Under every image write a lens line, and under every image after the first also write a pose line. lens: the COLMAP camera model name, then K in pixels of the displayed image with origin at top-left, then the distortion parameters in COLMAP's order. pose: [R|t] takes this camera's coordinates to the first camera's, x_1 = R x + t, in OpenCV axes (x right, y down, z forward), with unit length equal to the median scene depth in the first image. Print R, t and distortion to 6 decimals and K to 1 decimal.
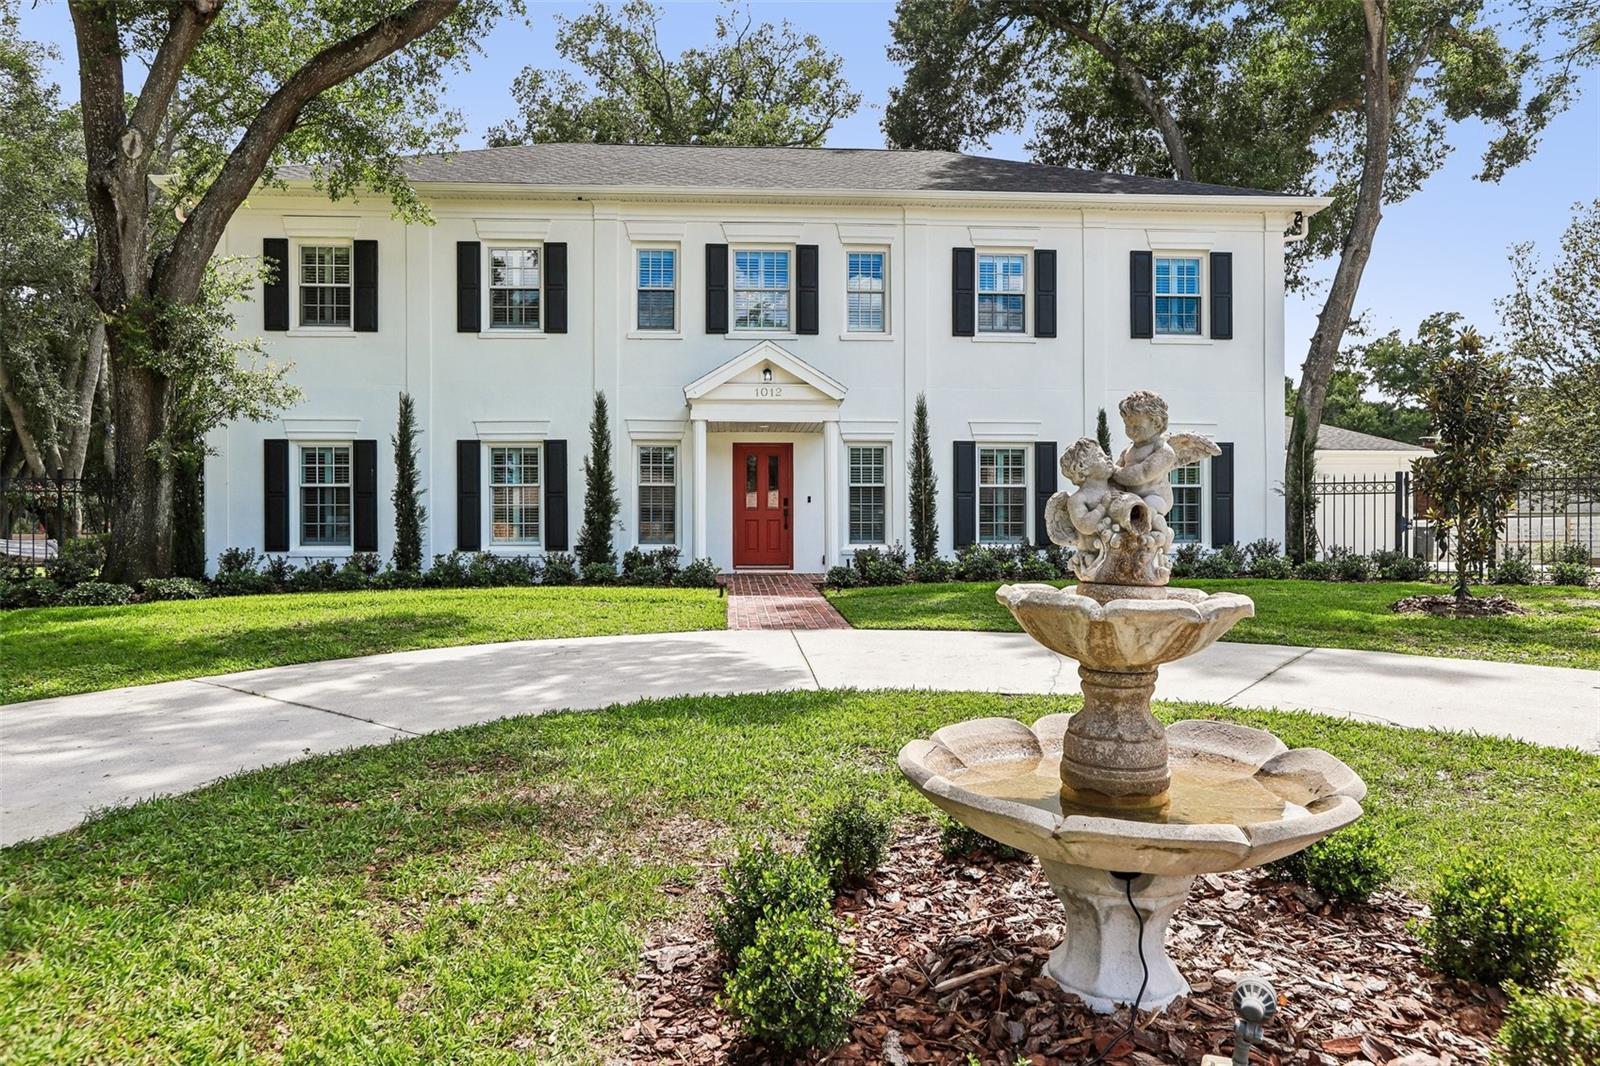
lens RADIAL K [[1161.4, 0, 809.7], [0, 1161.4, 538.4], [0, 0, 1]] dist [0.009461, 0.024479]
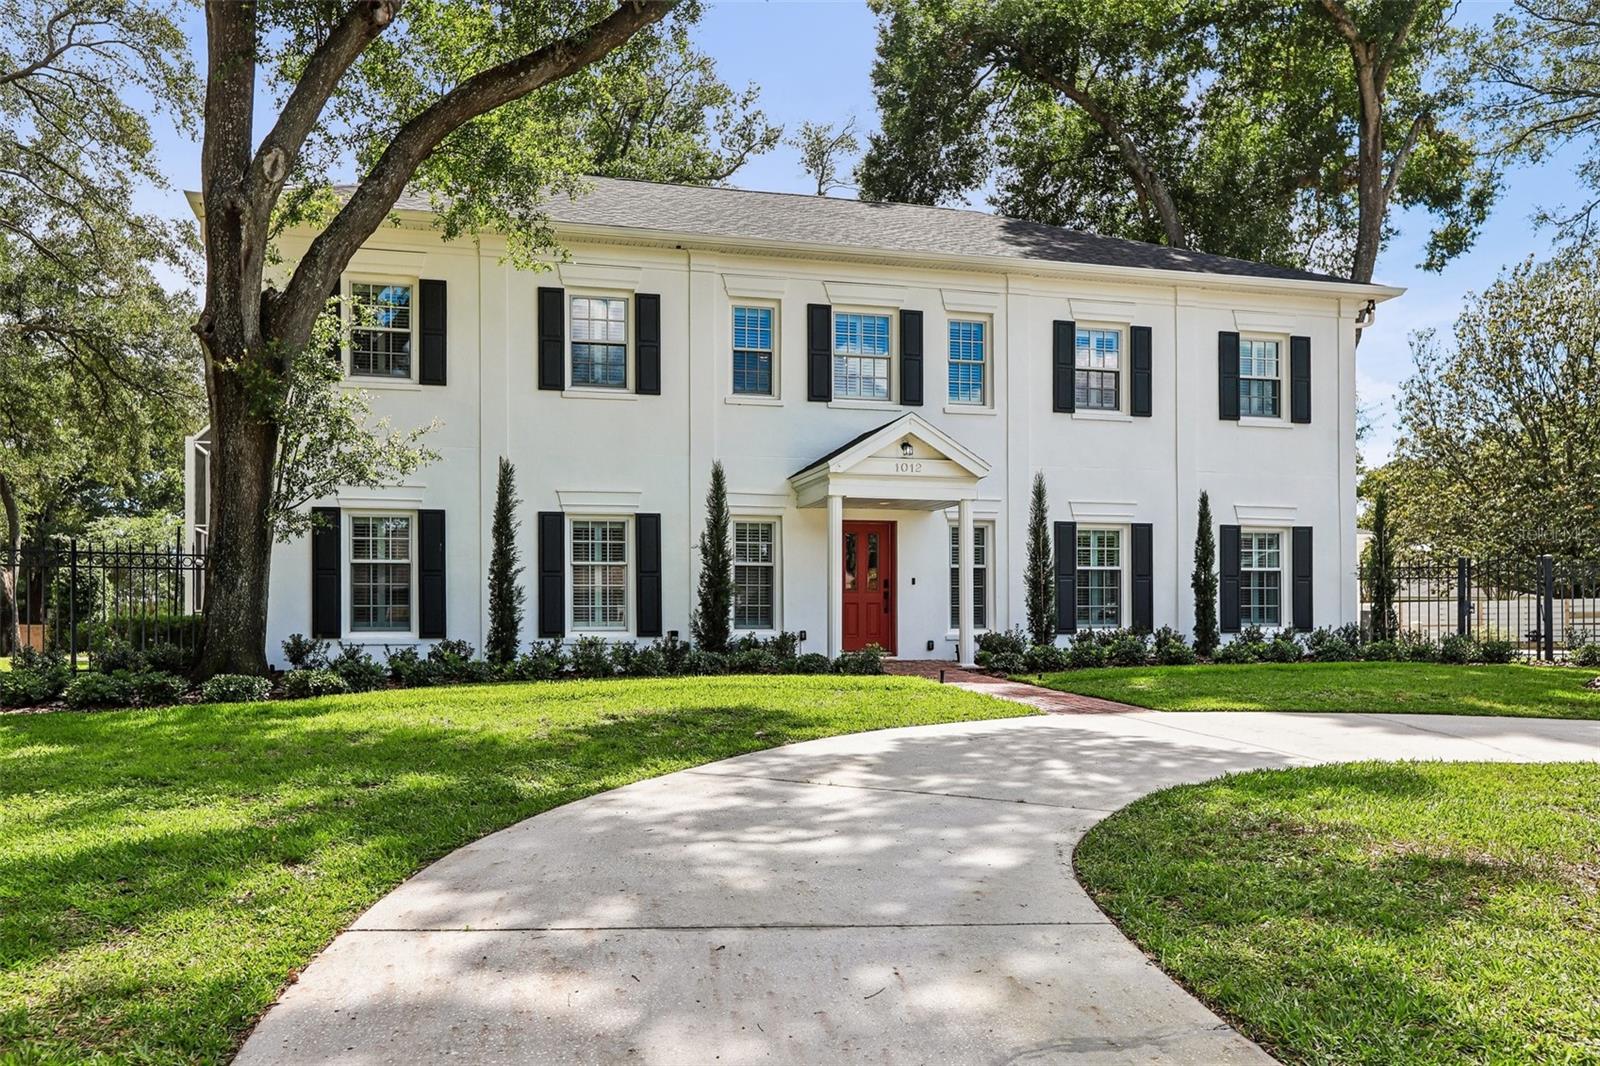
lens RADIAL K [[1342.5, 0, 815.5], [0, 1342.5, 625.4], [0, 0, 1]] dist [0.029178, -0.004289]
pose [[0.975671, -0.001908, 0.219231, -0.314328], [0.001621, 0.999998, 0.001487, 0.000595], [-0.219234, -0.001095, 0.975672, -0.043503]]
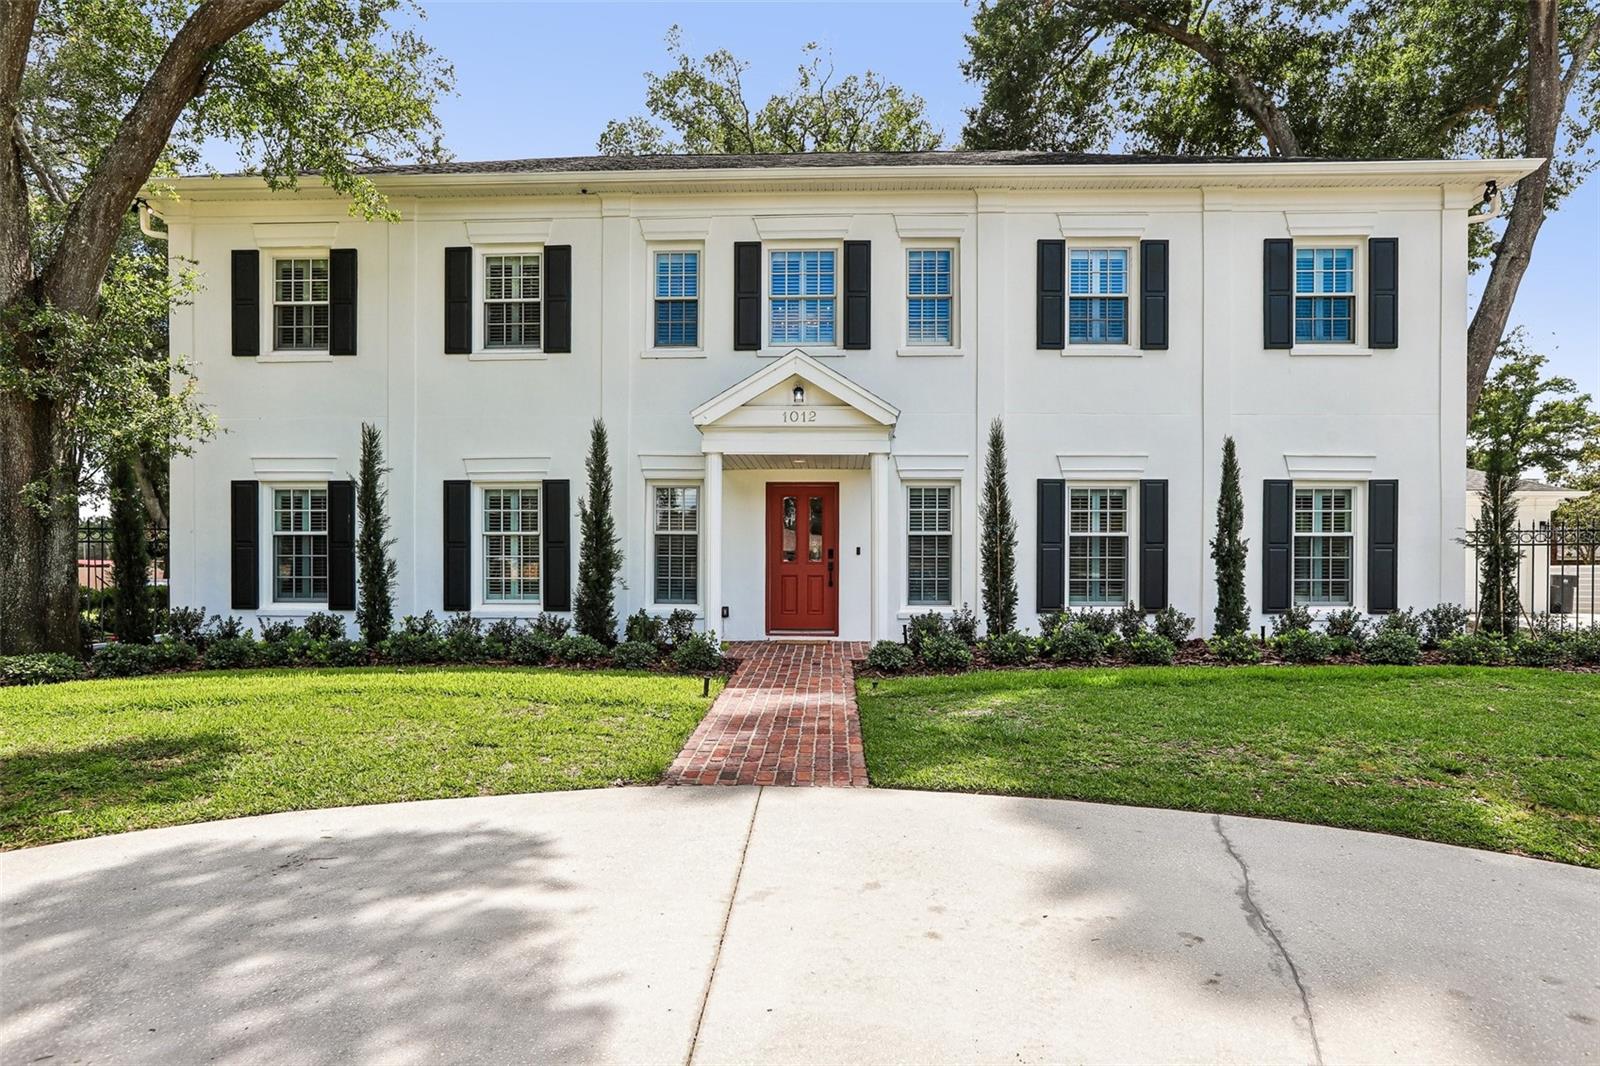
lens RADIAL K [[979.7, 0, 808.2], [0, 979.7, 575.3], [0, 0, 1]] dist [-0.014853, 0.015662]
pose [[0.994841, 0.005214, -0.101314, 0.034514], [-0.004488, 0.999963, 0.007394, -0.020970], [0.101349, -0.006902, 0.994827, 0.305674]]
